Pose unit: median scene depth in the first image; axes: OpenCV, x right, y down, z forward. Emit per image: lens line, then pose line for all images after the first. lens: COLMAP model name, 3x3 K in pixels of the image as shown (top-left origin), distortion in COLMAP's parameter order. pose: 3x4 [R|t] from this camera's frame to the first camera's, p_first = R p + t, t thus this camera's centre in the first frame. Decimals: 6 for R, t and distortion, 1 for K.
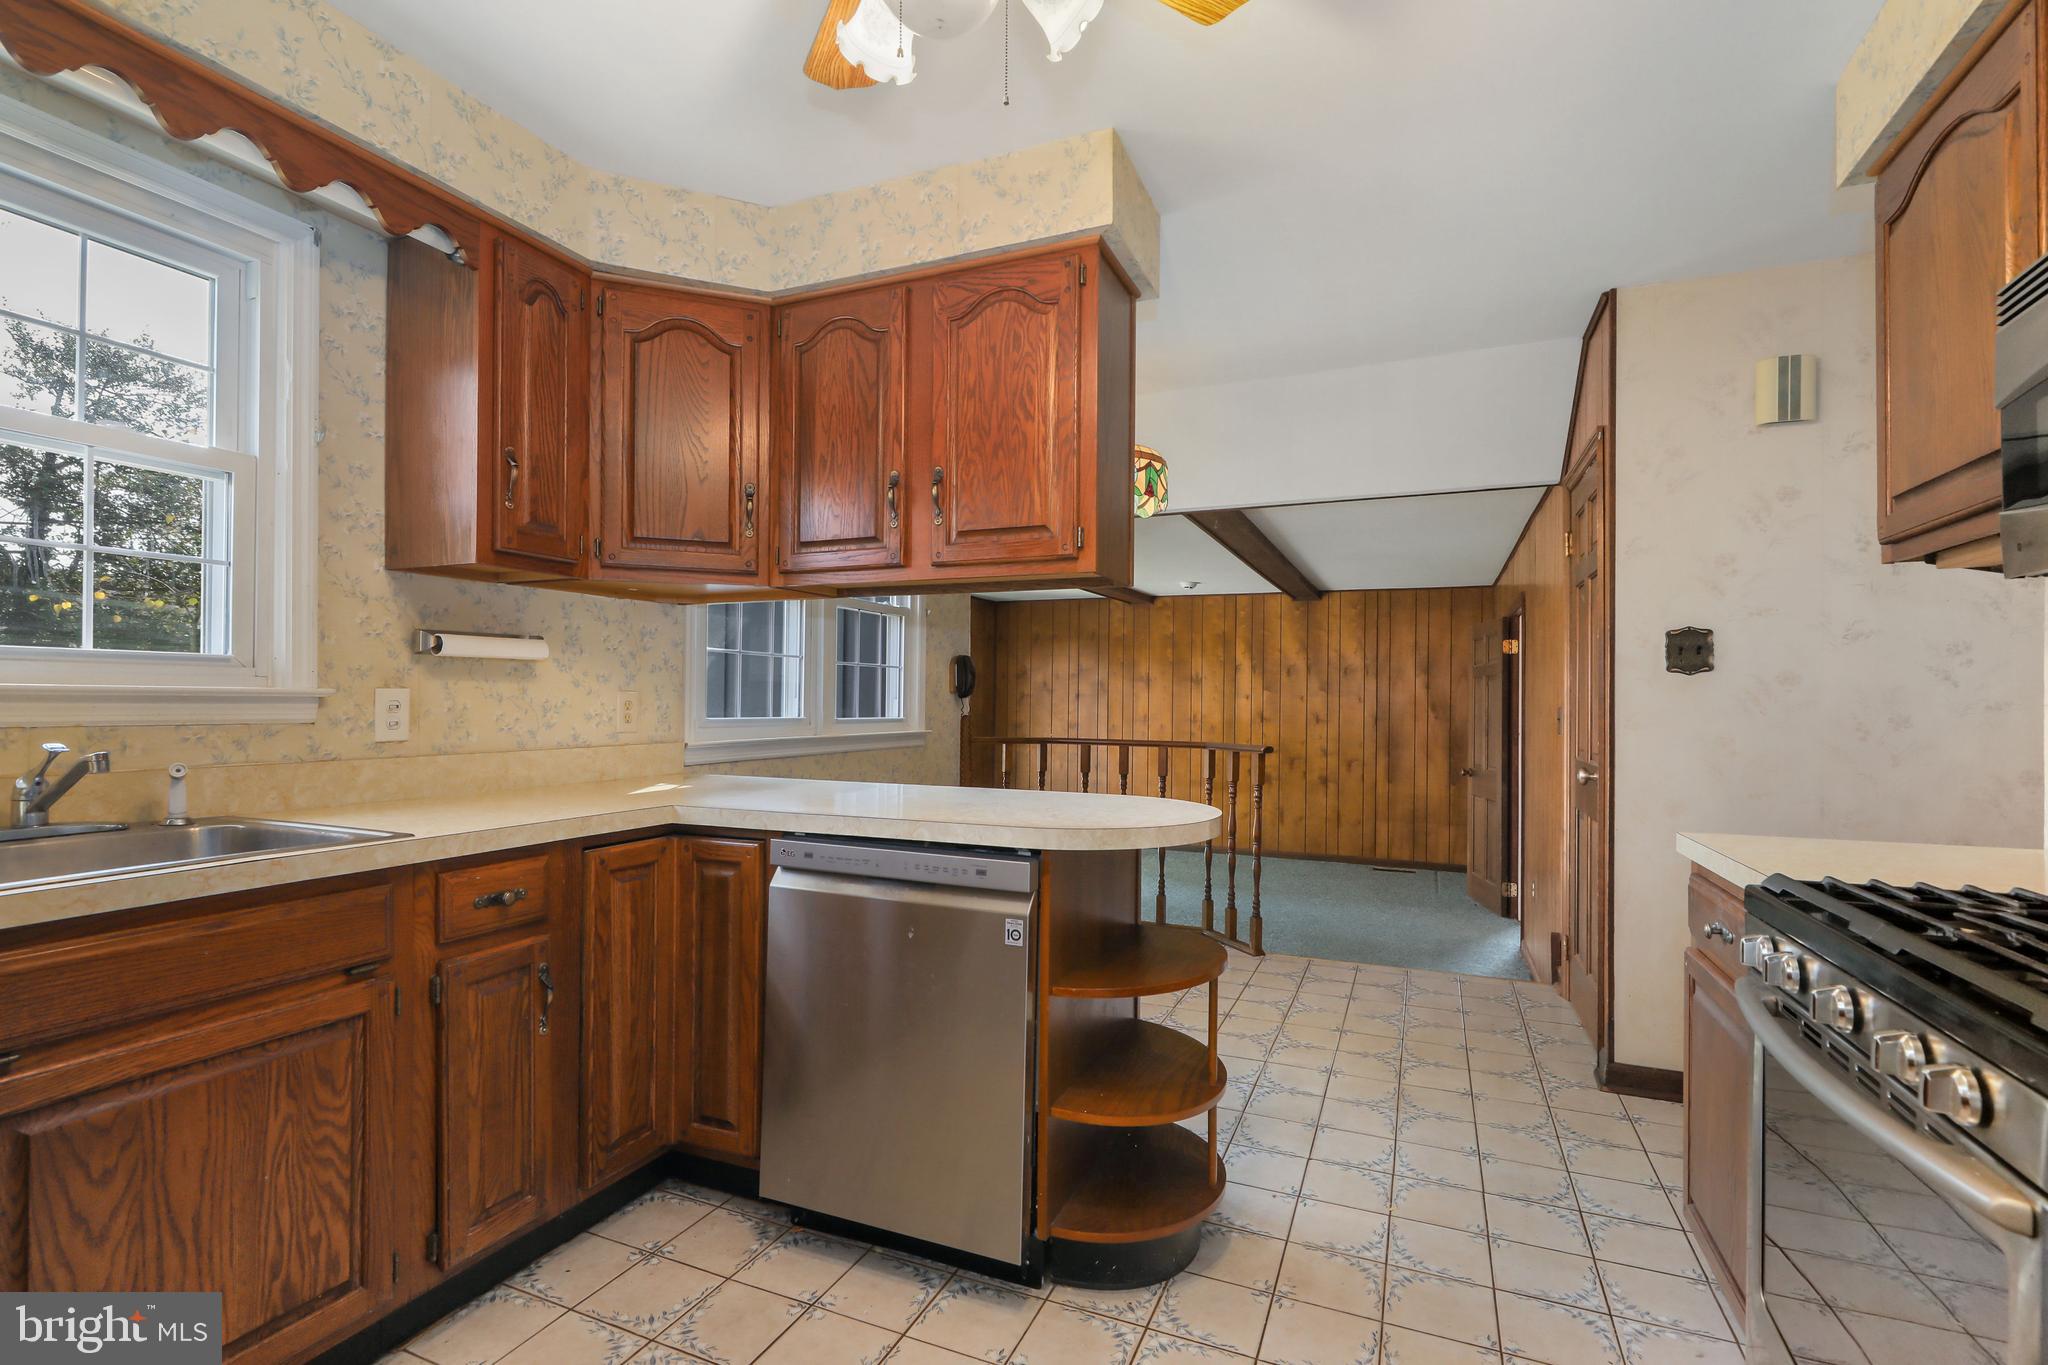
lens RADIAL K [[932.0, 0, 1027.4], [0, 932.0, 687.6], [0, 0, 1]] dist [-0.001156, 0.001907]
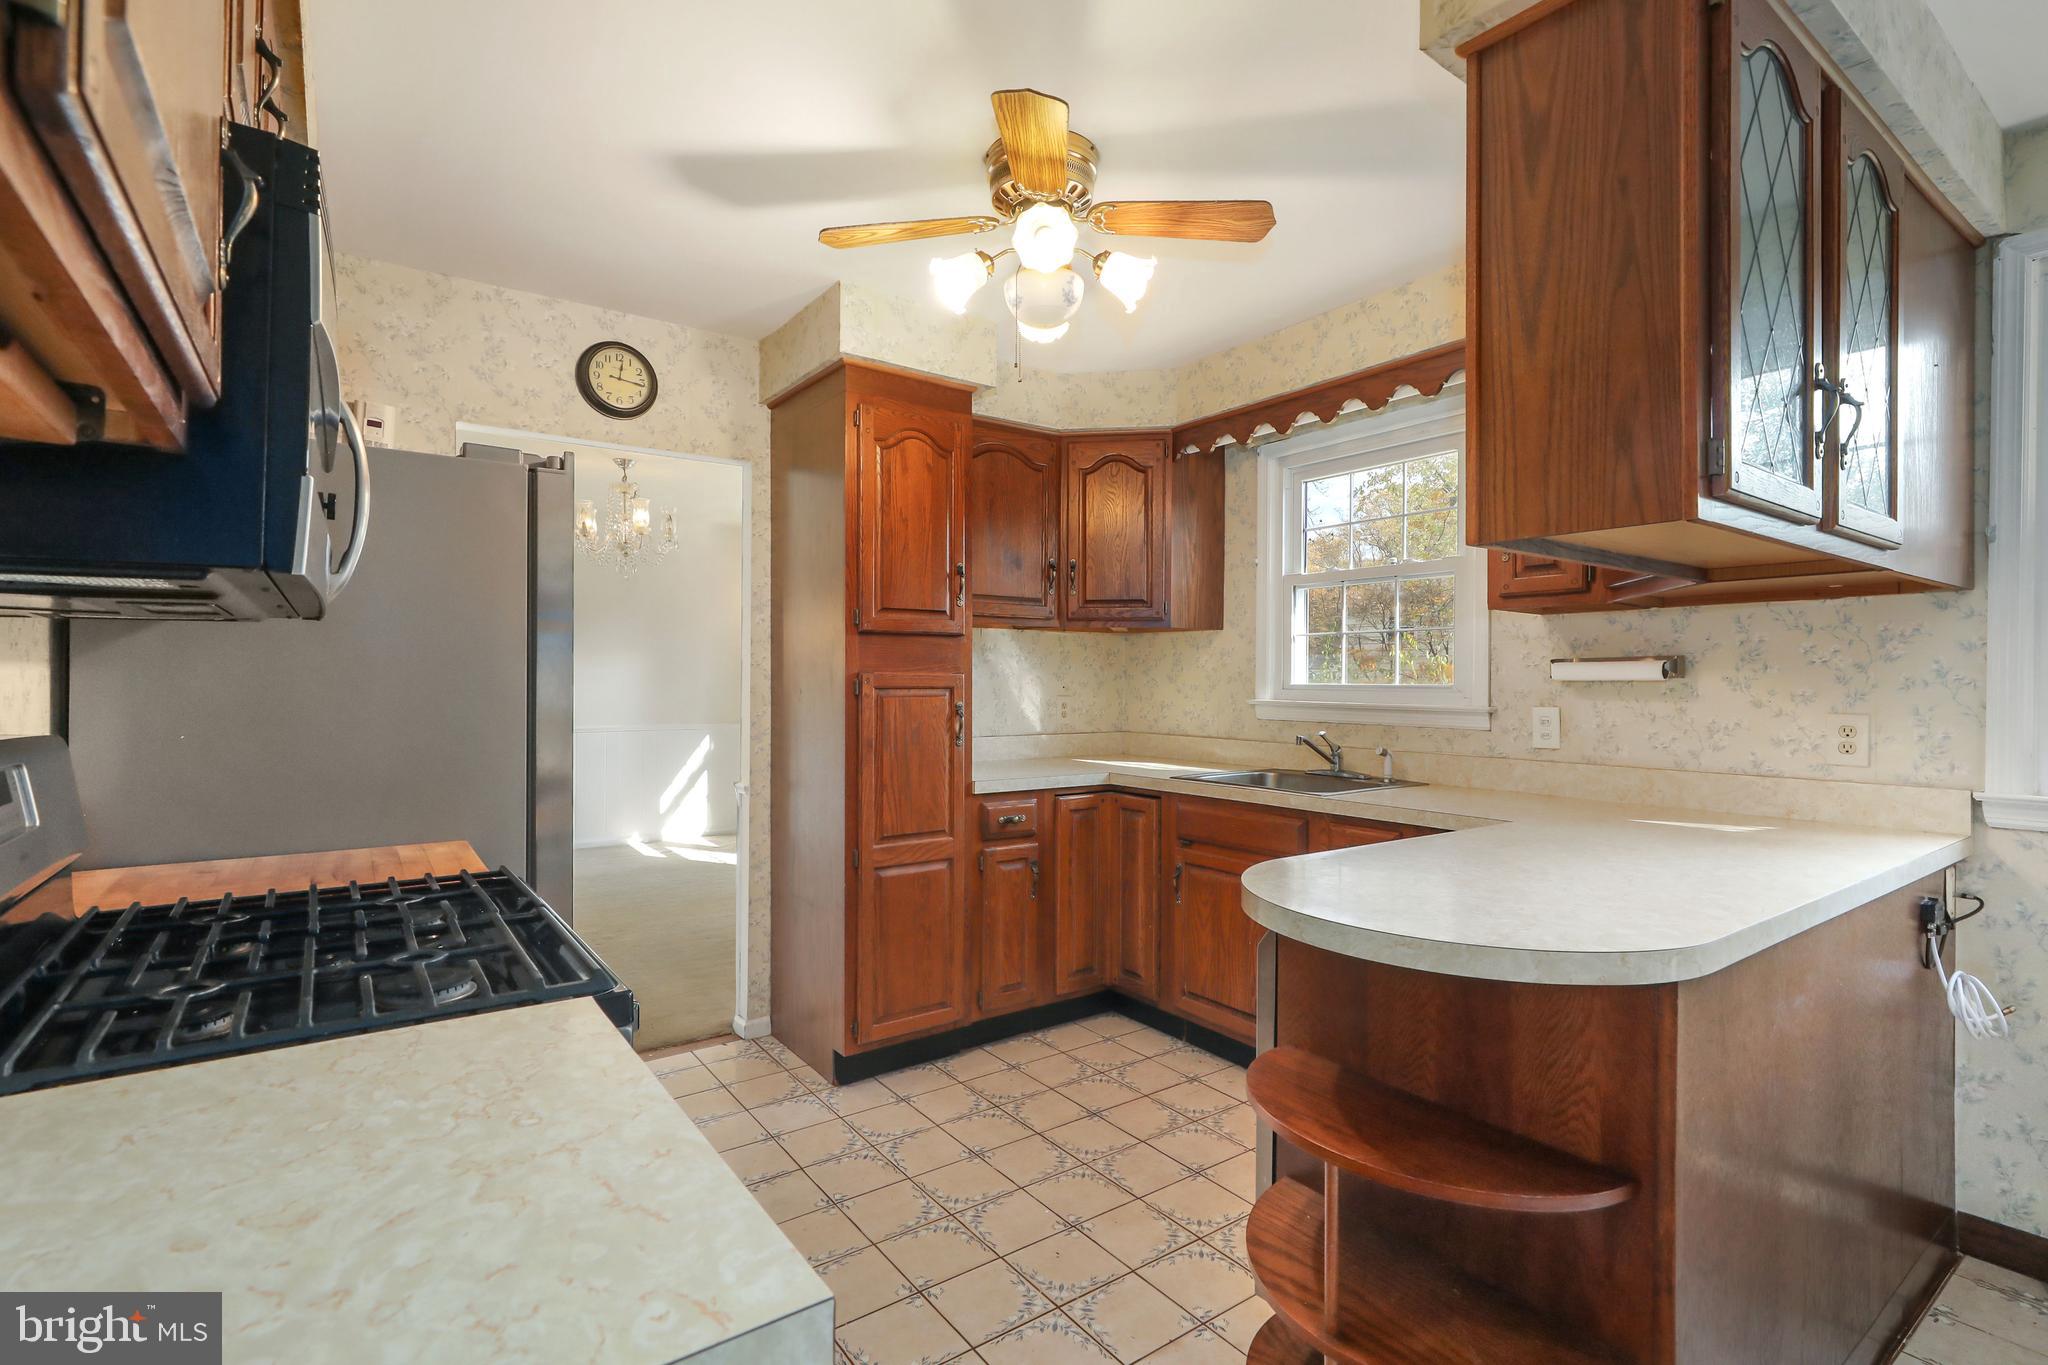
lens RADIAL K [[932.0, 0, 1017.7], [0, 932.0, 669.5], [0, 0, 1]] dist [-0.001156, 0.001907]
pose [[-0.513200, -0.025842, -0.857880, 0.375477], [-0.001801, 0.999577, -0.029034, -0.005777], [0.858267, -0.013355, -0.513030, 0.494041]]
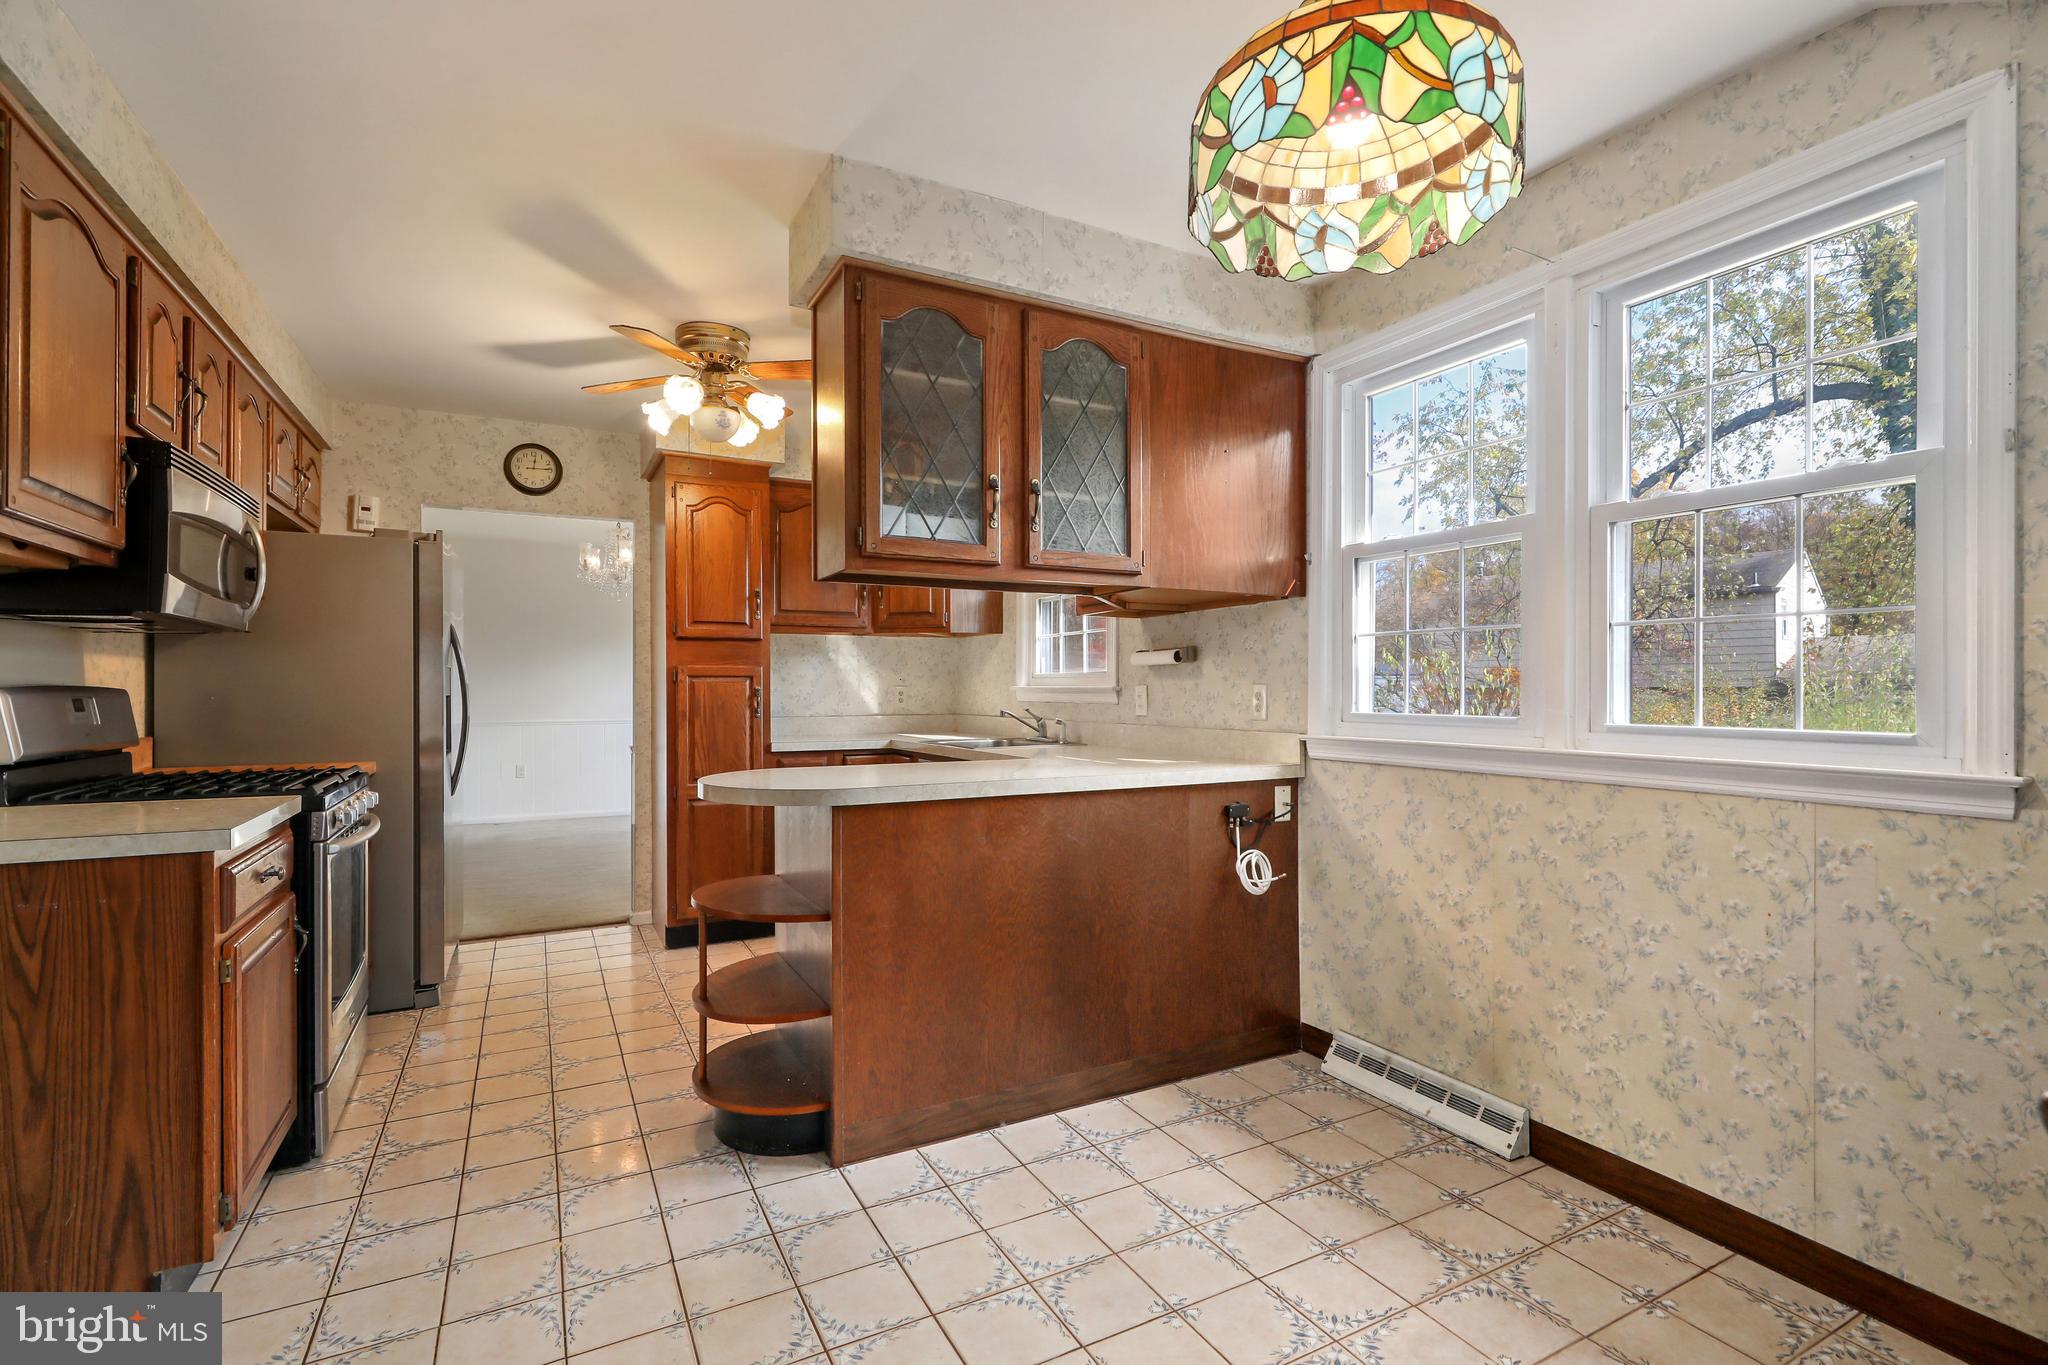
lens RADIAL K [[932.0, 0, 1029.1], [0, 932.0, 689.2], [0, 0, 1]] dist [-0.001156, 0.001907]
pose [[-0.626157, -0.012230, -0.779601, 0.389816], [0.002708, 0.999837, -0.017860, 0.018348], [0.779693, -0.013294, -0.626021, 0.921044]]
